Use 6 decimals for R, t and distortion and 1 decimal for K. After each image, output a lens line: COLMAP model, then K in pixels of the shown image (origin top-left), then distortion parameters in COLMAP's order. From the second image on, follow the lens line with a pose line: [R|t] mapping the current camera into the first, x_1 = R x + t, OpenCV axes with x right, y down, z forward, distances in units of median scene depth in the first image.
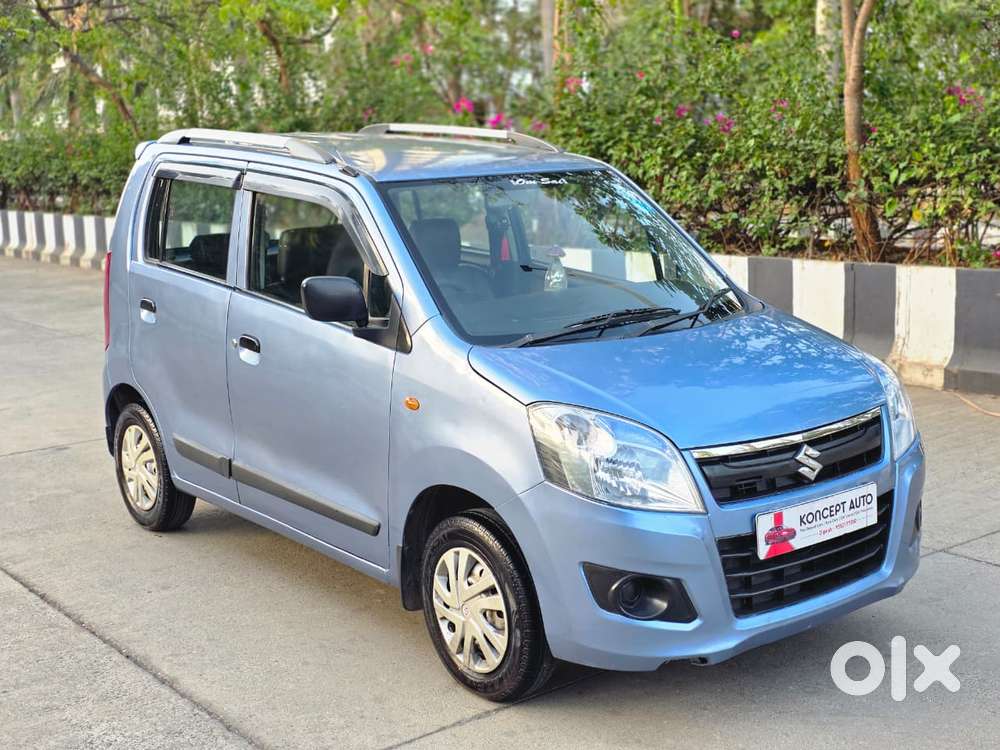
lens RADIAL K [[1341.7, 0, 493.9], [0, 1341.7, 367.7], [0, 0, 1]] dist [0.077278, 0.000000]
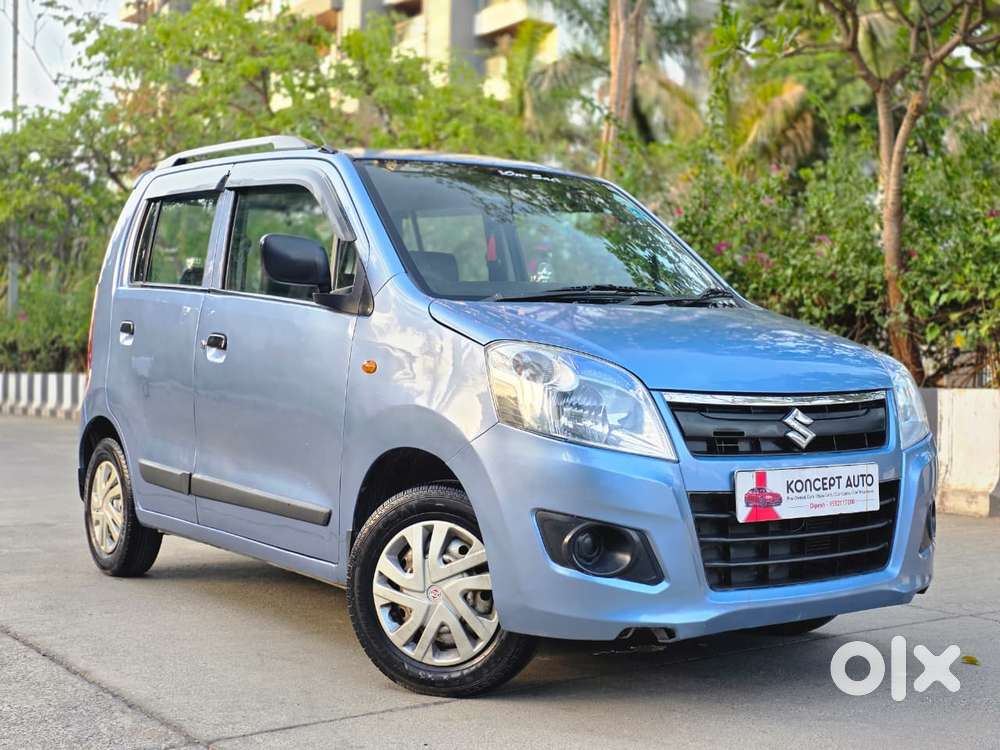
lens RADIAL K [[1341.7, 0, 504.8], [0, 1341.7, 374.5], [0, 0, 1]] dist [0.077278, 0.000000]
pose [[0.998350, 0.039023, -0.042113, 0.067801], [-0.045331, 0.985900, -0.161078, 0.169588], [0.035234, 0.162721, 0.986043, 0.098366]]
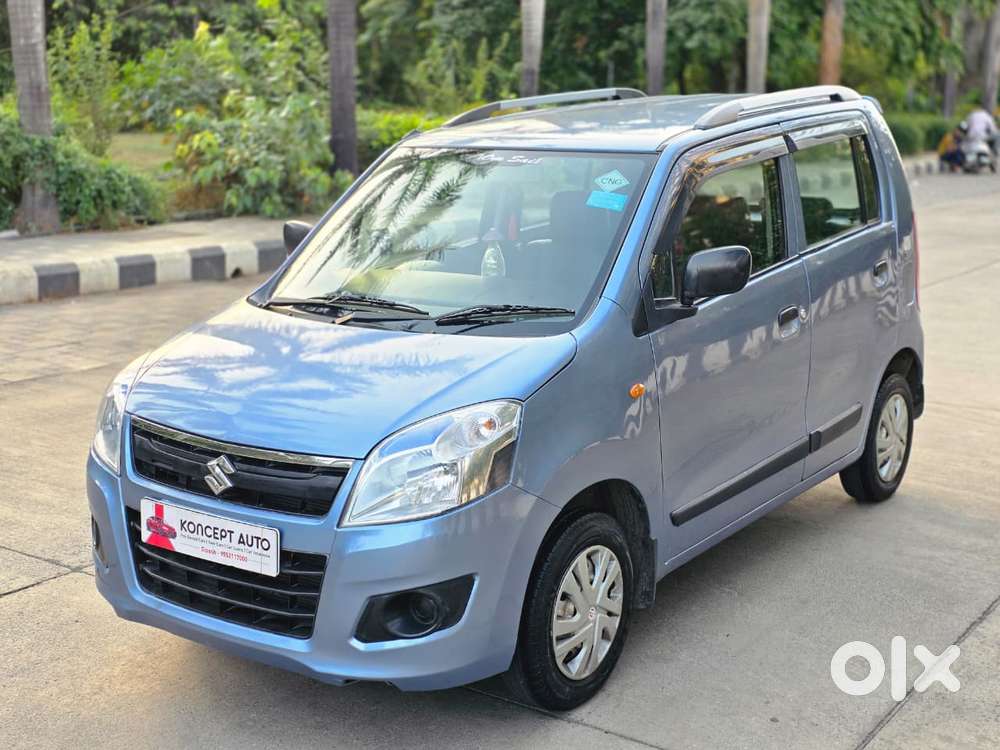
lens RADIAL K [[1341.7, 0, 507.9], [0, 1341.7, 371.2], [0, 0, 1]] dist [0.077278, 0.000000]
pose [[0.308107, 0.220842, -0.925364, 1.023866], [-0.176923, 0.969017, 0.172352, -0.174010], [0.934756, 0.110616, 0.337633, 0.781688]]
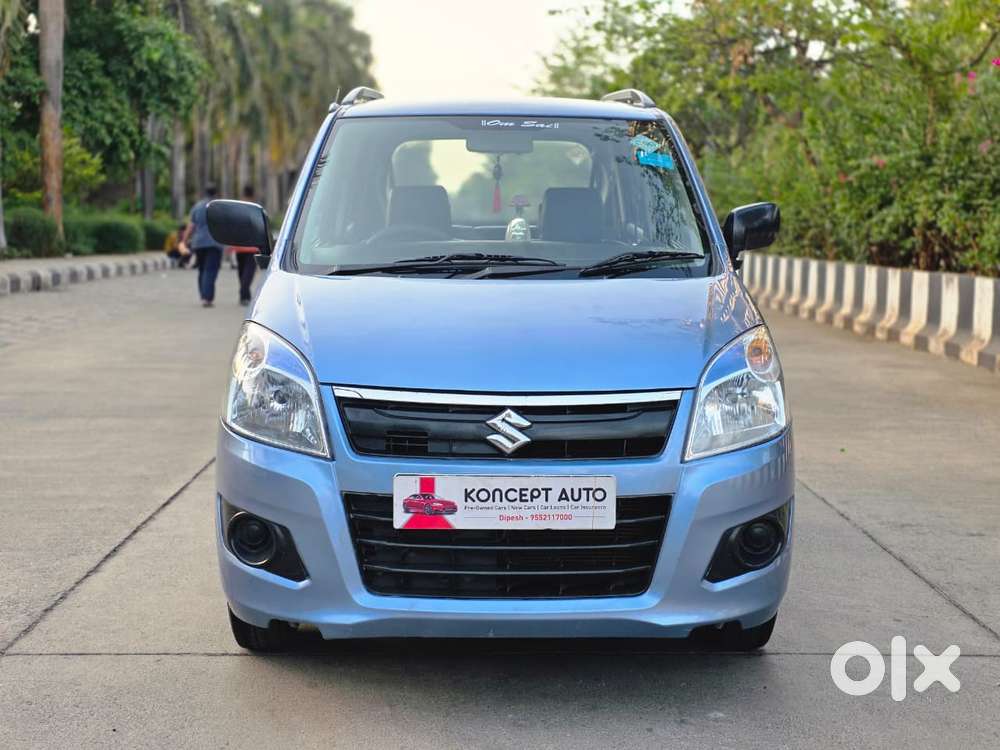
lens RADIAL K [[1341.7, 0, 498.1], [0, 1341.7, 382.2], [0, 0, 1]] dist [0.077278, 0.000000]
pose [[0.798829, 0.111030, -0.591223, 0.633728], [-0.137272, 0.990533, 0.000545, 0.037690], [0.585687, 0.080723, 0.806508, 0.311549]]
